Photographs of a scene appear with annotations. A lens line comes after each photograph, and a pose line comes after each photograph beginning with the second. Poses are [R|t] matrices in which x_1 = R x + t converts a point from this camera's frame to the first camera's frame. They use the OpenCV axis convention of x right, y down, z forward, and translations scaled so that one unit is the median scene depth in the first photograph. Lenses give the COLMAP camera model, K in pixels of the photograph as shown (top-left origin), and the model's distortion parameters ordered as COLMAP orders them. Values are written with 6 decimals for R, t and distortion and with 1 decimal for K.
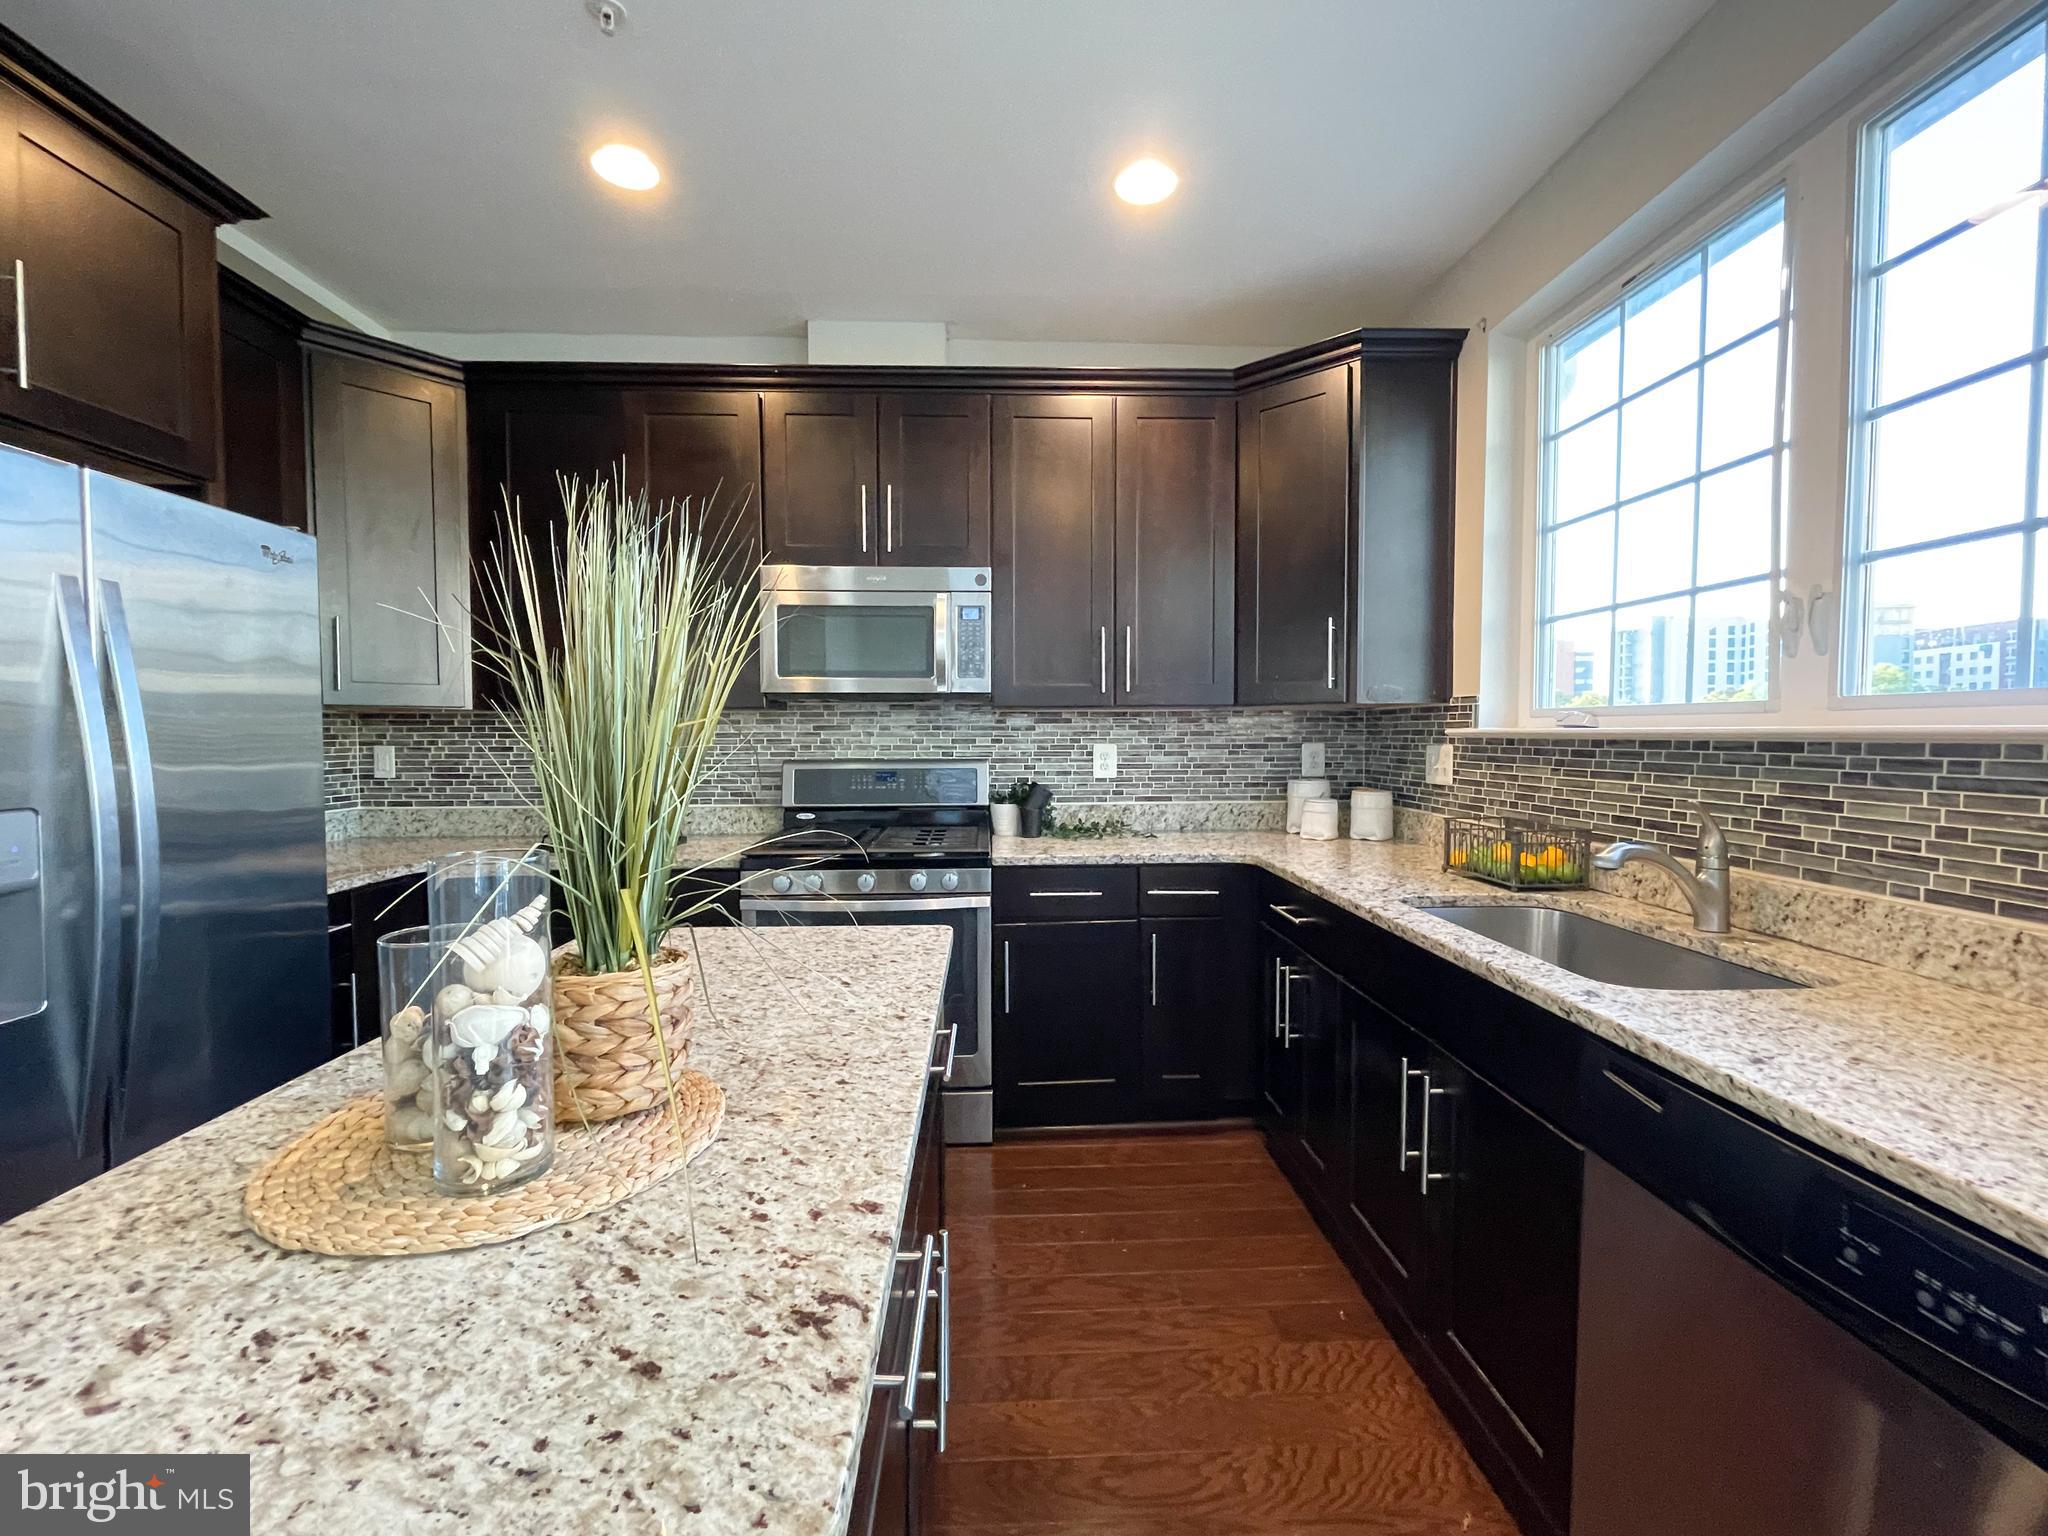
lens RADIAL K [[855.9, 0, 1025.1], [0, 855.9, 766.6], [0, 0, 1]] dist [-0.002098, -0.000293]
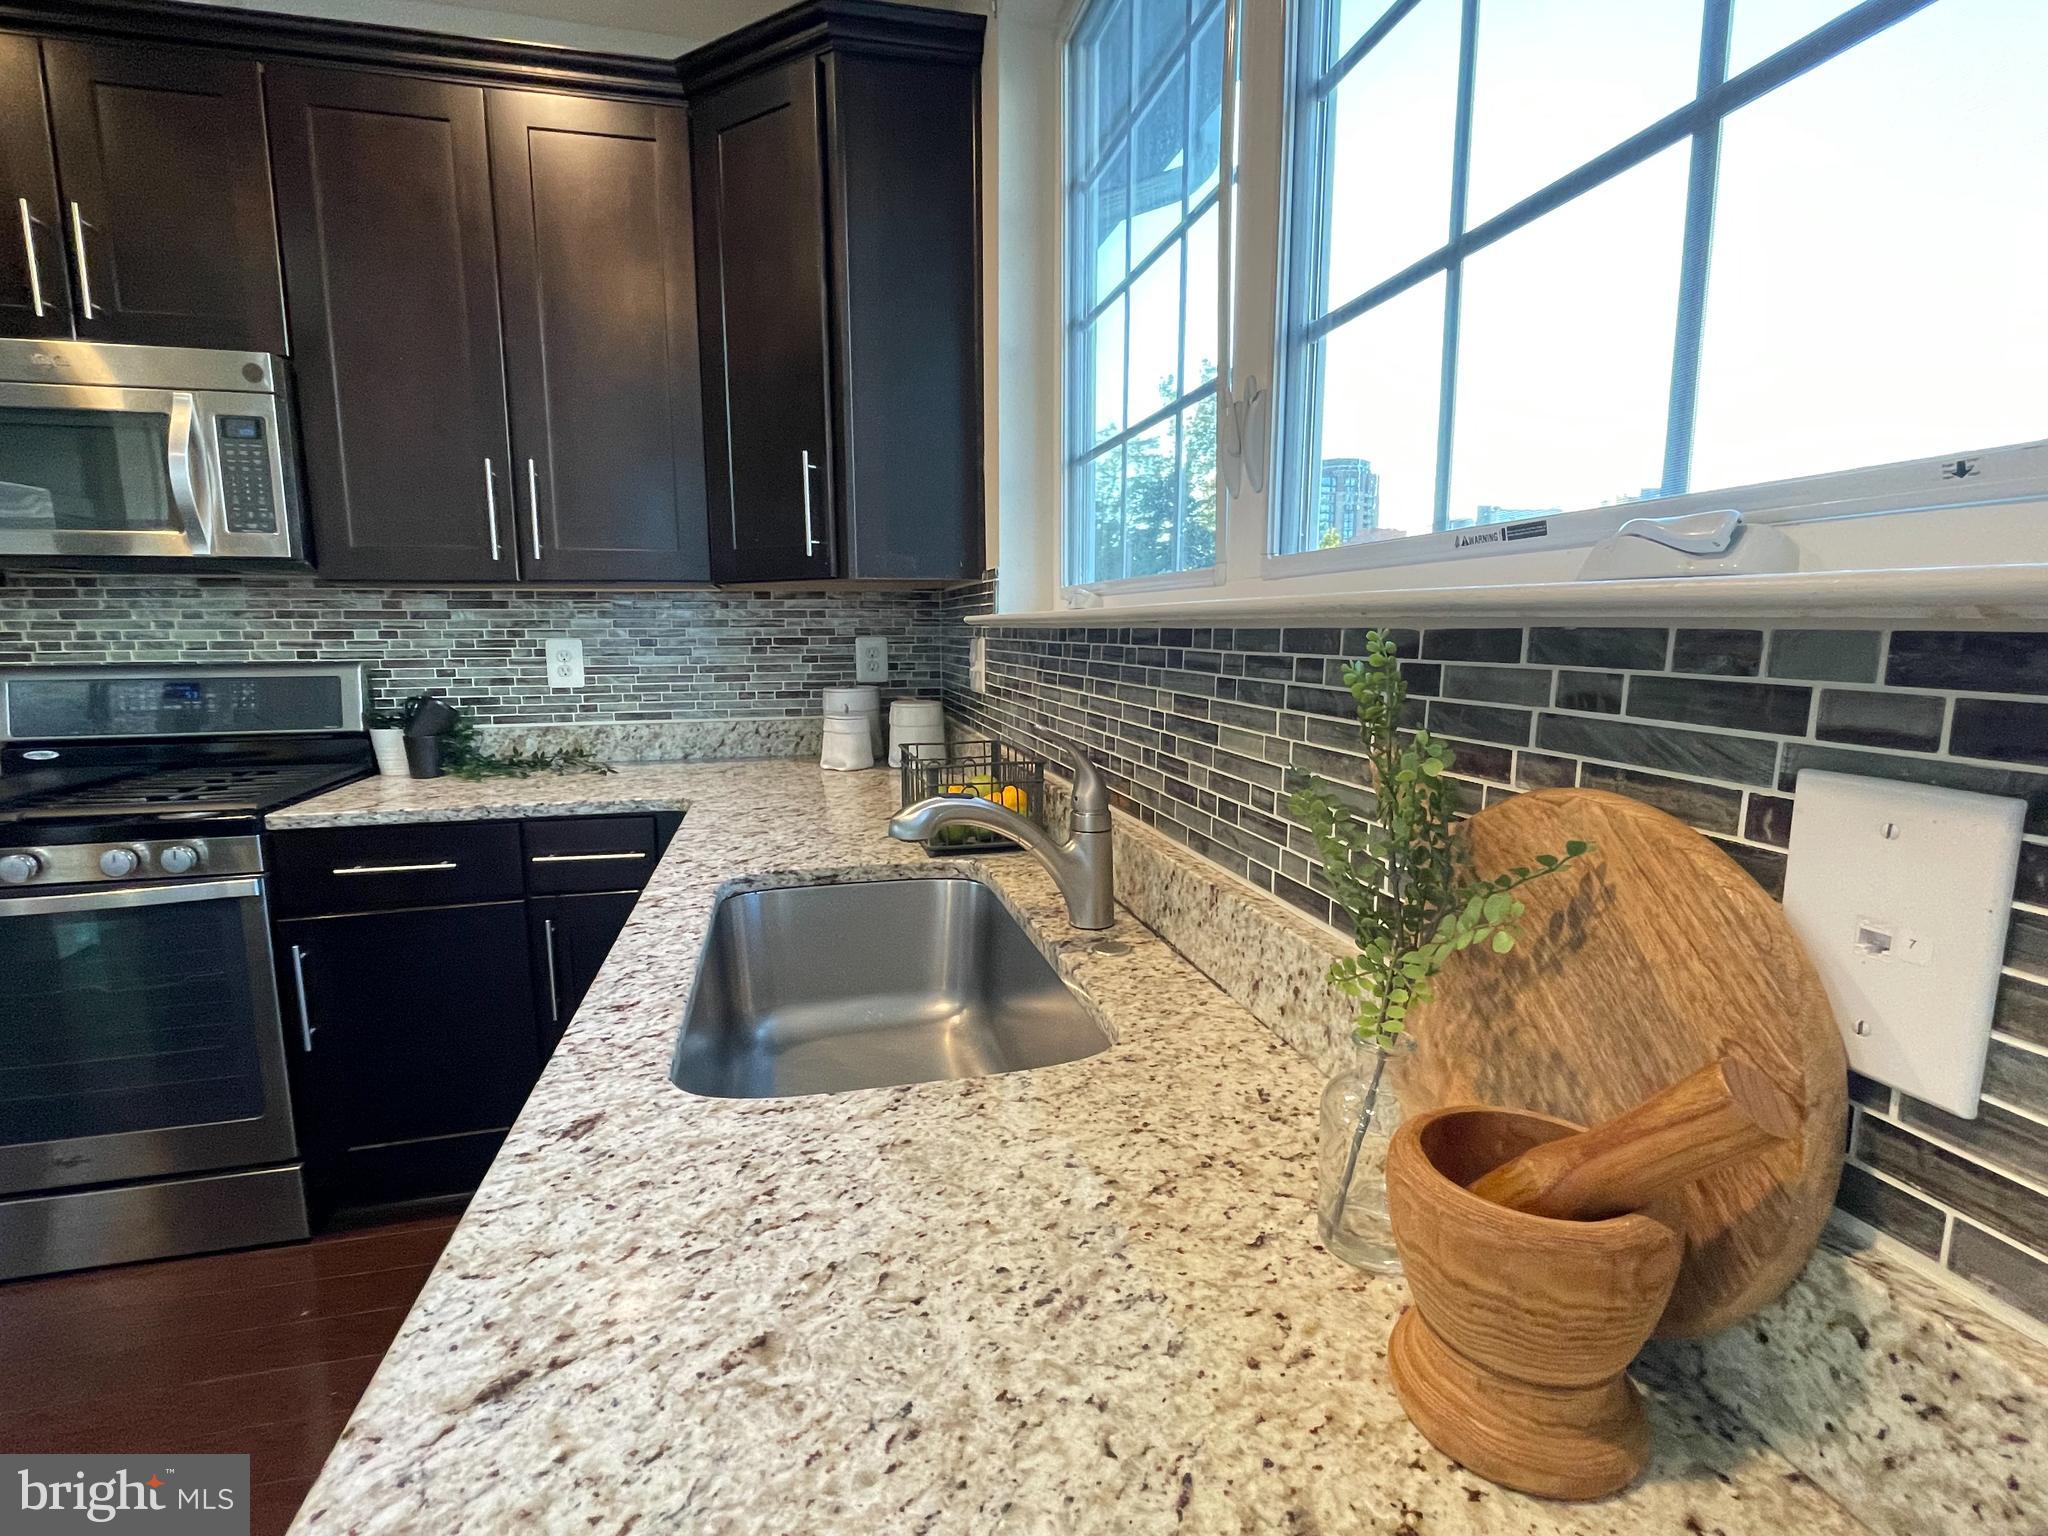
lens RADIAL K [[964.3, 0, 1025.2], [0, 964.3, 764.6], [0, 0, 1]] dist [-0.001519, -0.000895]
pose [[0.980463, -0.028348, 0.194648, 0.352447], [0.008510, 0.994747, 0.102006, -0.001639], [-0.196517, -0.098357, 0.975555, 0.178451]]
